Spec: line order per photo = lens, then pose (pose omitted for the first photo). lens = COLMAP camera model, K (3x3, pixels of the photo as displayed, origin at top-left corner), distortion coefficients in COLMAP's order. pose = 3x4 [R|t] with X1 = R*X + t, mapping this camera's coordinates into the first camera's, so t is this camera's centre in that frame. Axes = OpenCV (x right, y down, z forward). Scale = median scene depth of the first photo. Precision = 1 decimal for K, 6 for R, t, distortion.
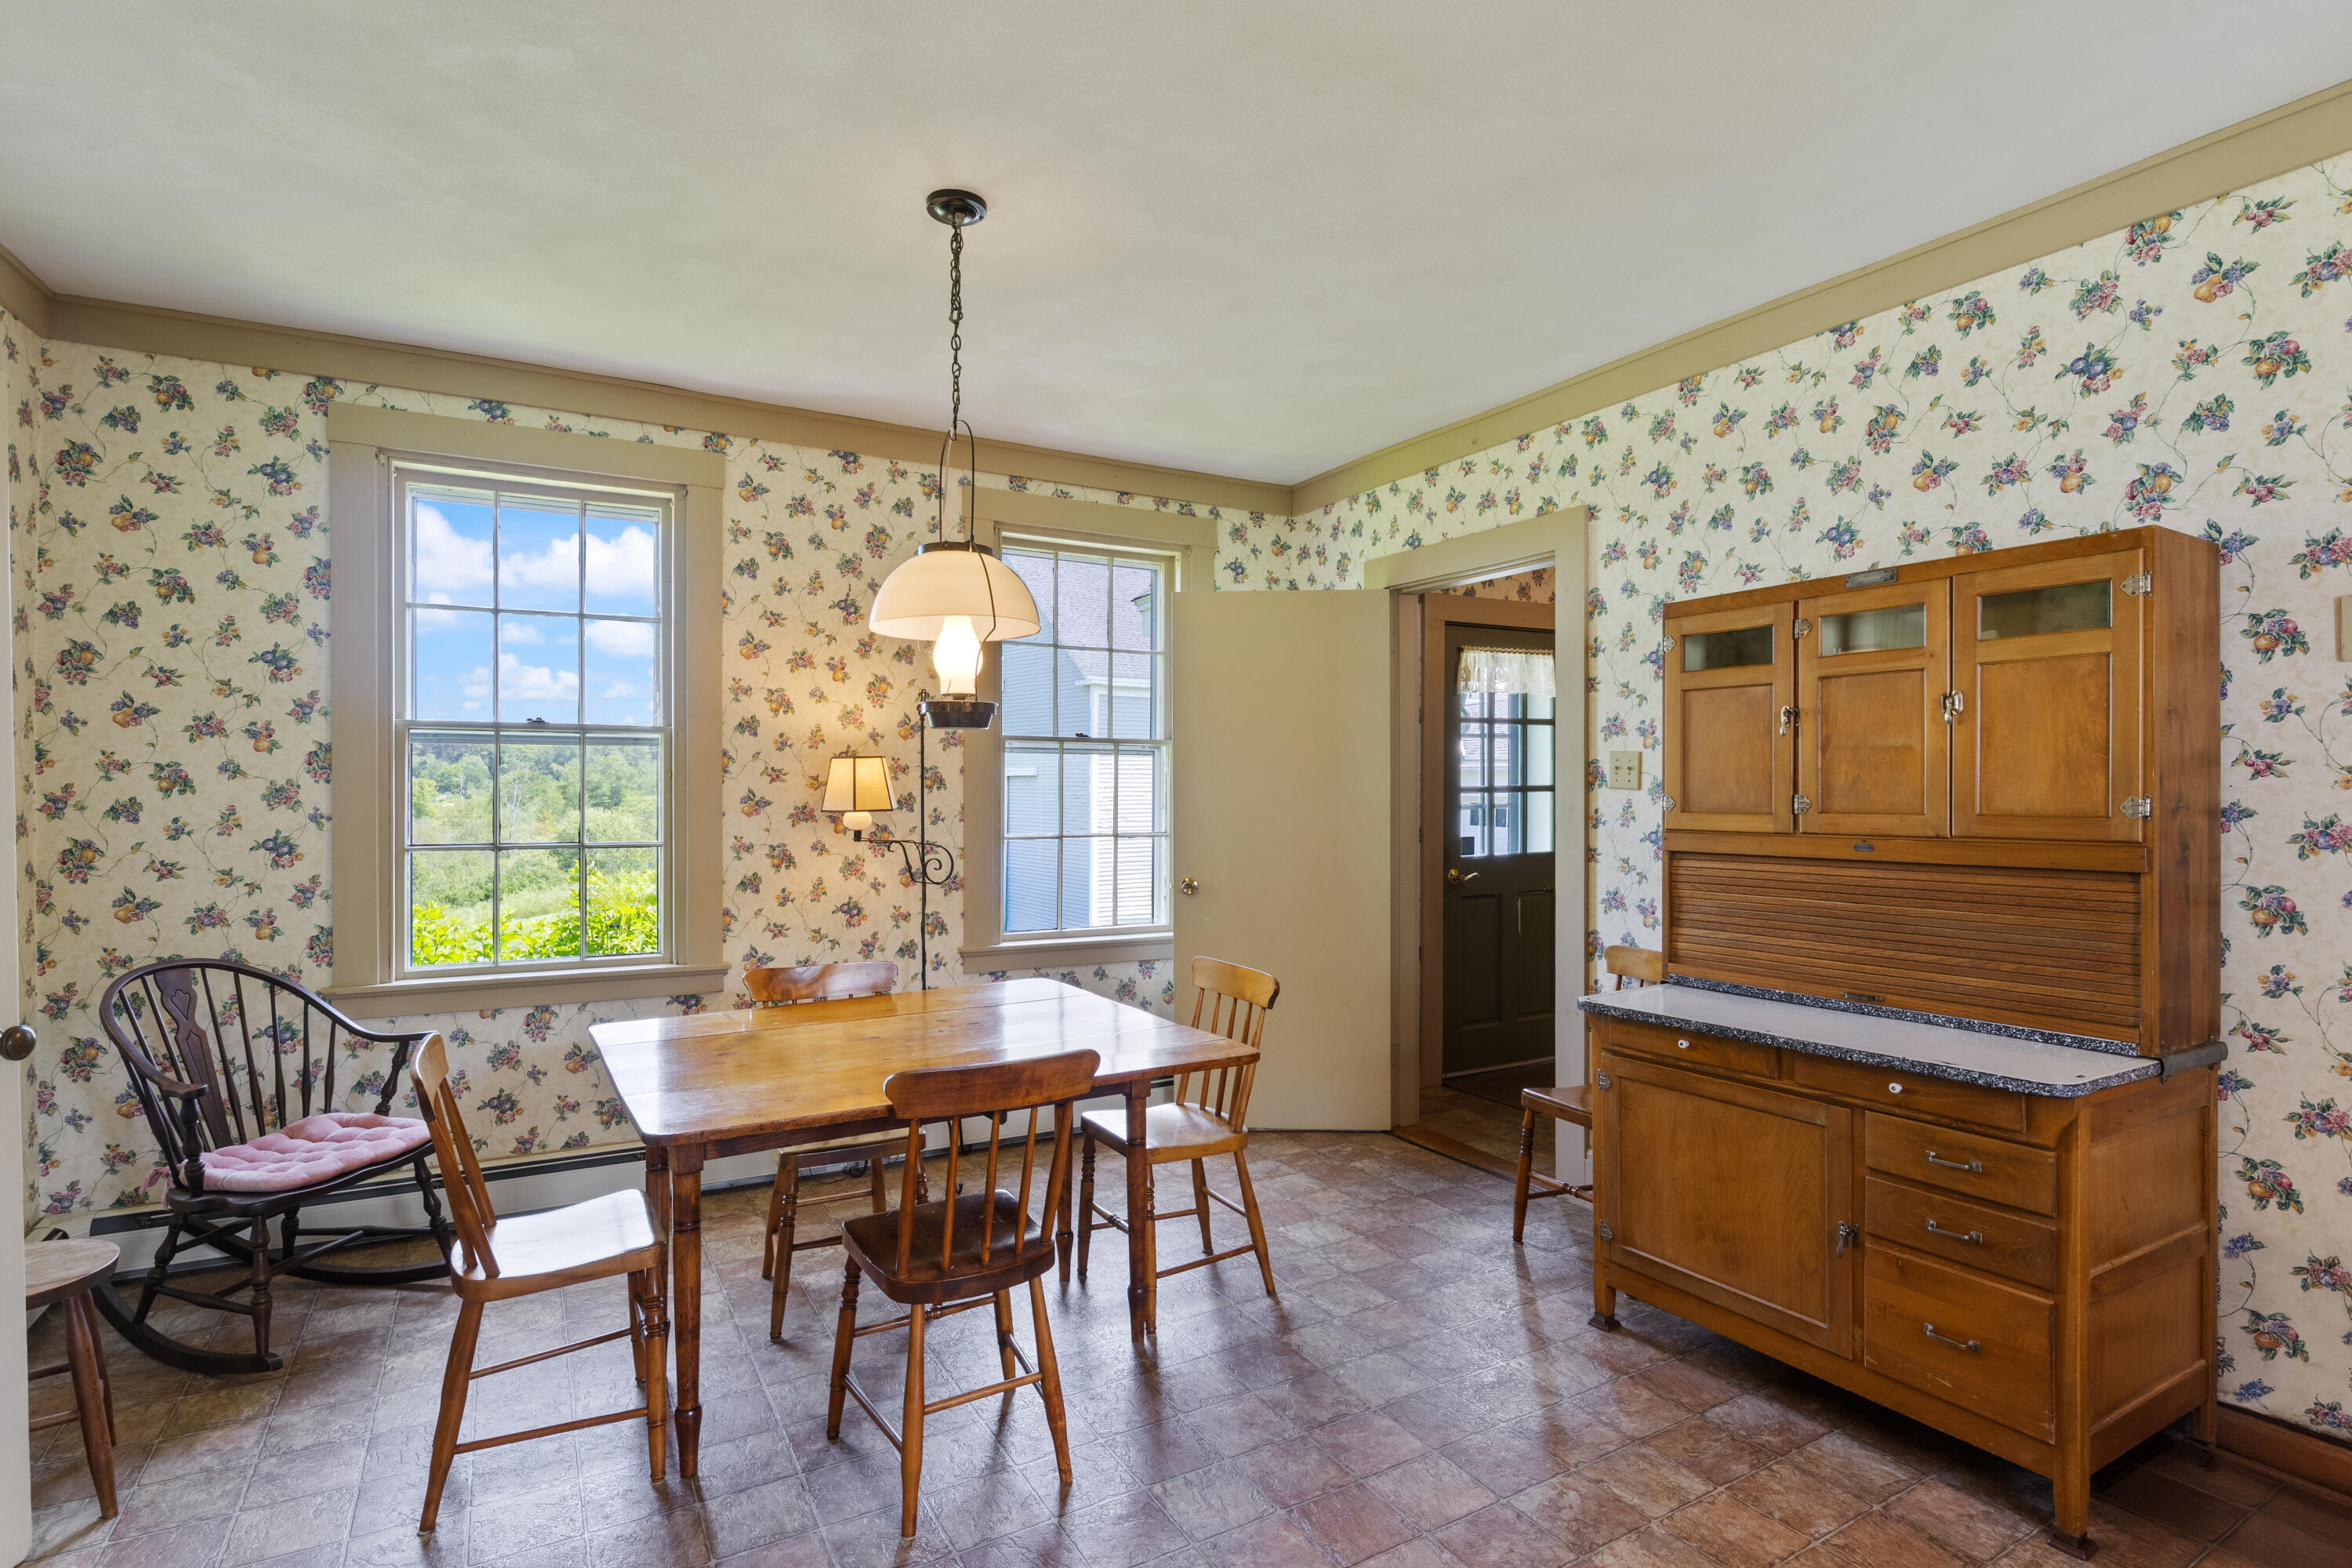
lens RADIAL K [[1171.9, 0, 1176.1], [0, 1171.9, 789.6], [0, 0, 1]] dist [-0.004562, 0.000051]
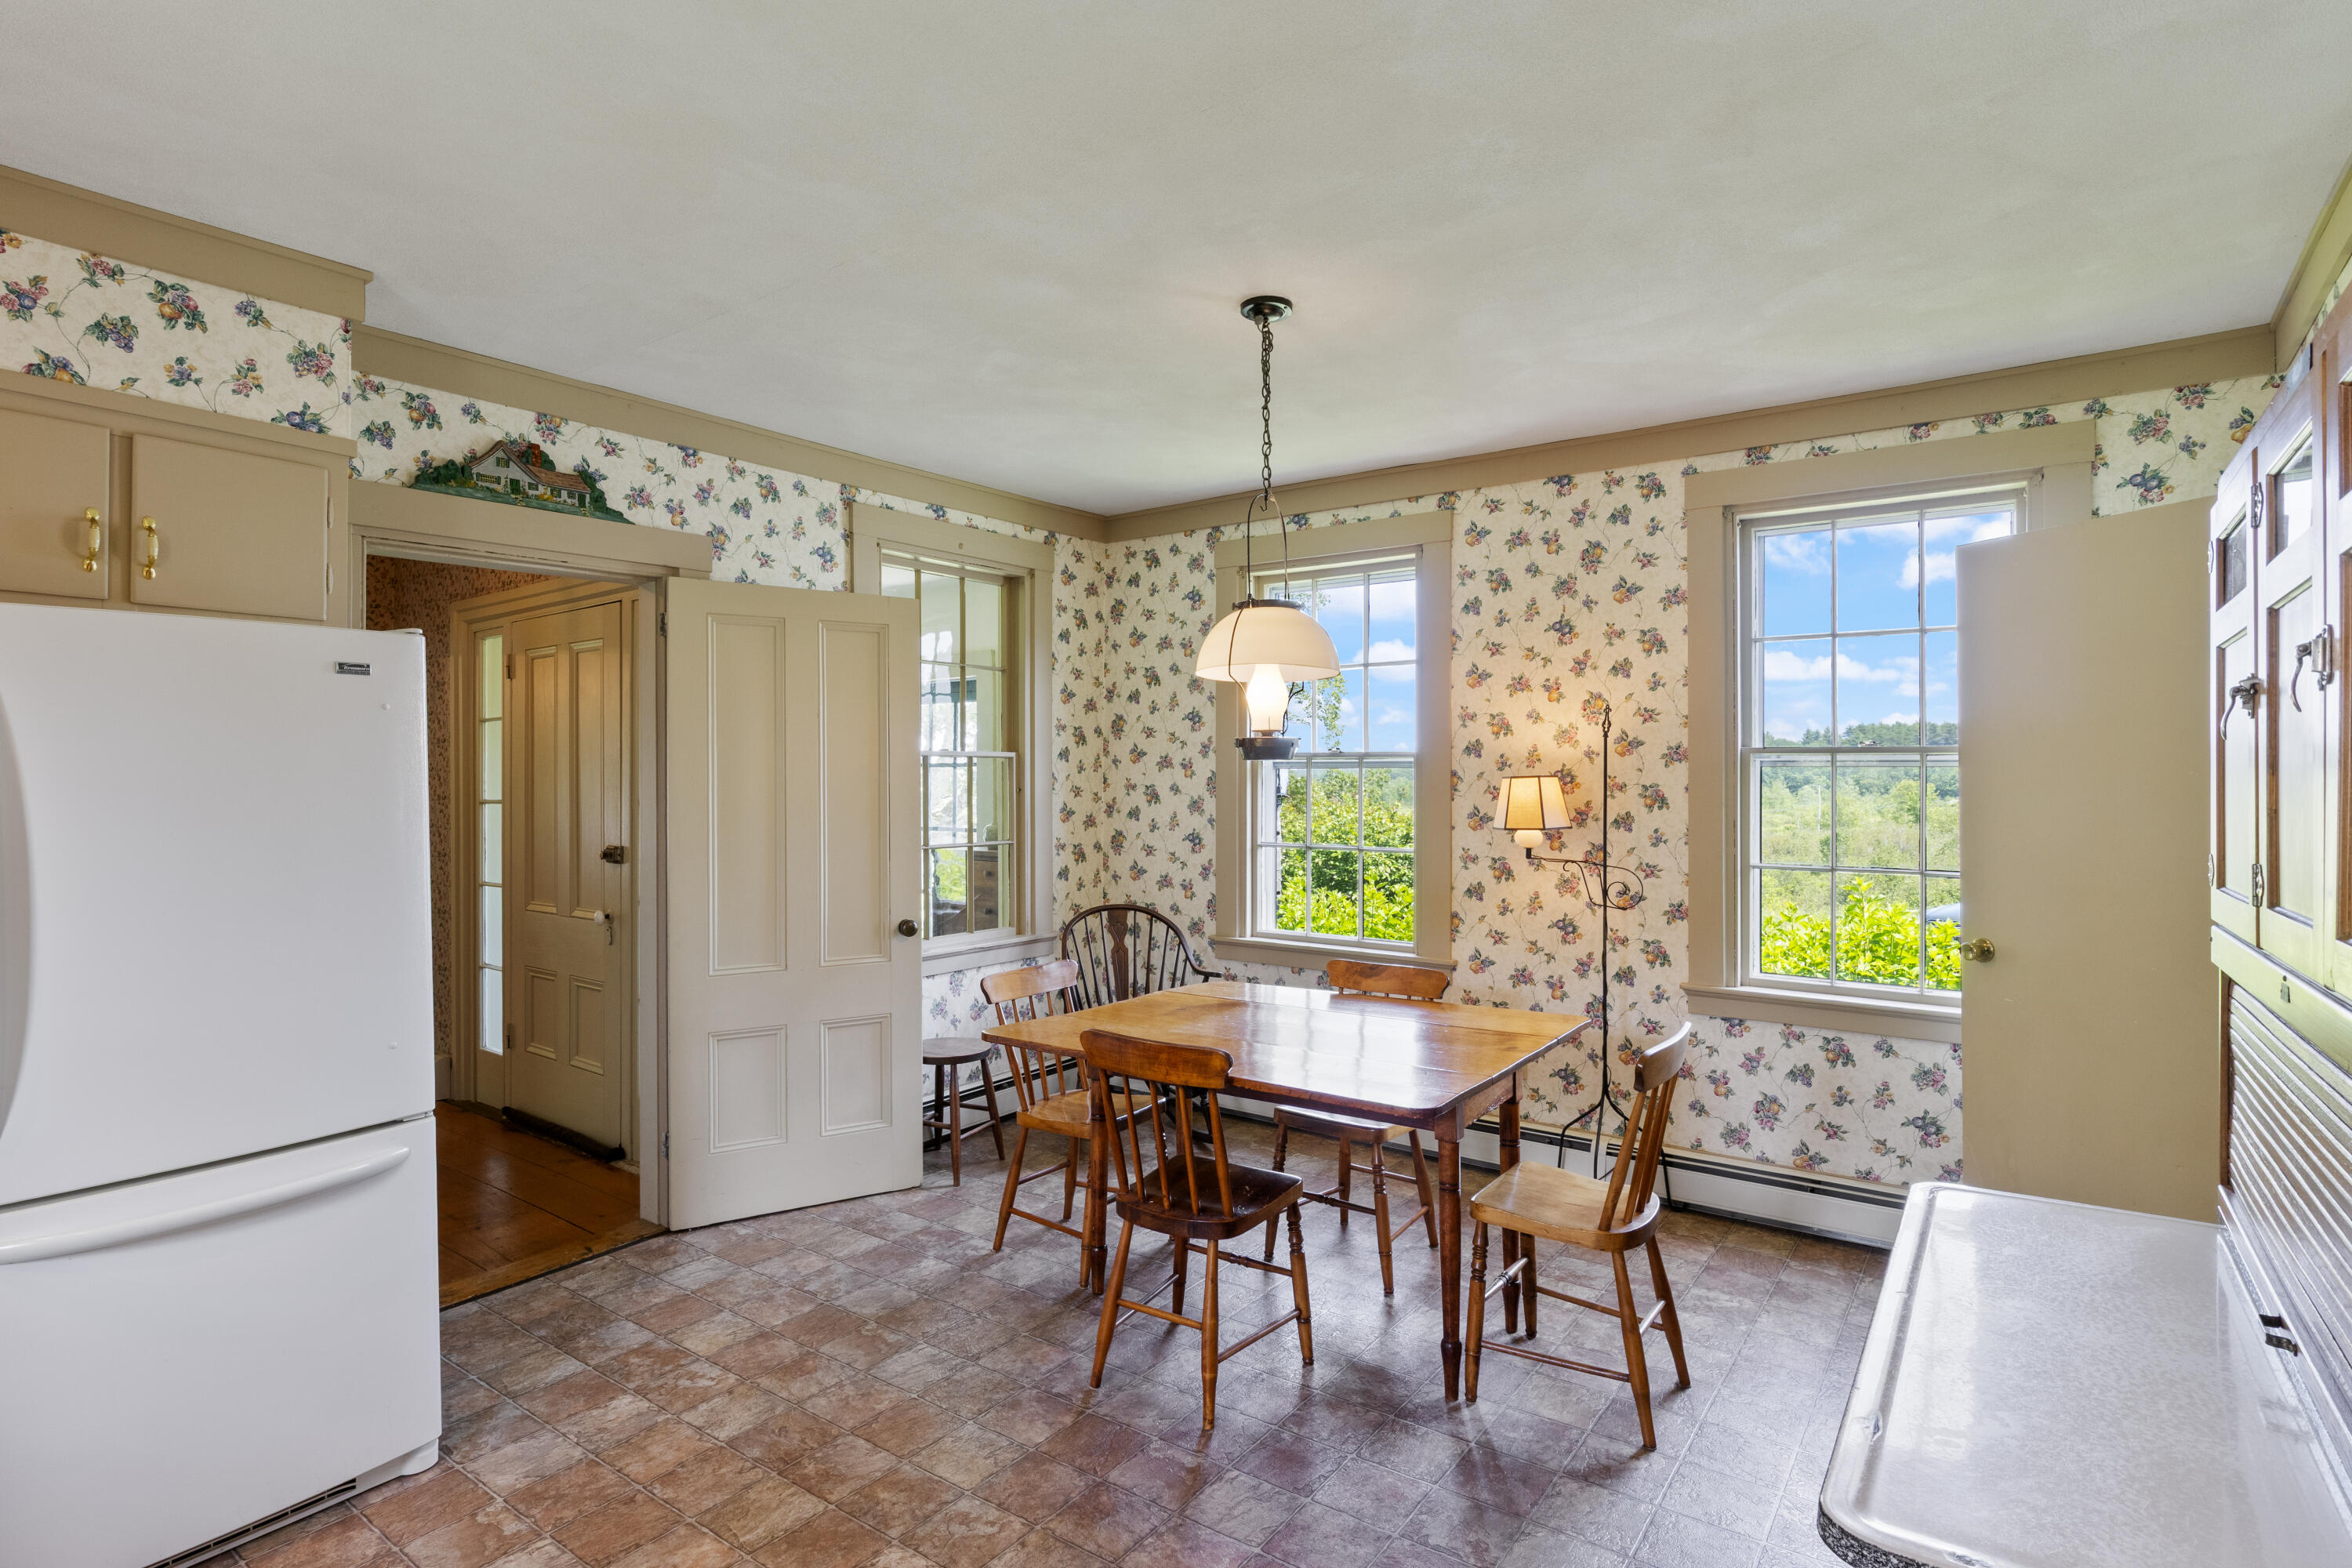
lens RADIAL K [[1171.9, 0, 1173.5], [0, 1171.9, 777.5], [0, 0, 1]] dist [-0.004562, 0.000051]
pose [[0.411420, -0.006101, -0.911425, 0.527306], [-0.007646, 0.999919, -0.010145, -0.013843], [0.911414, 0.011143, 0.411340, 0.288465]]
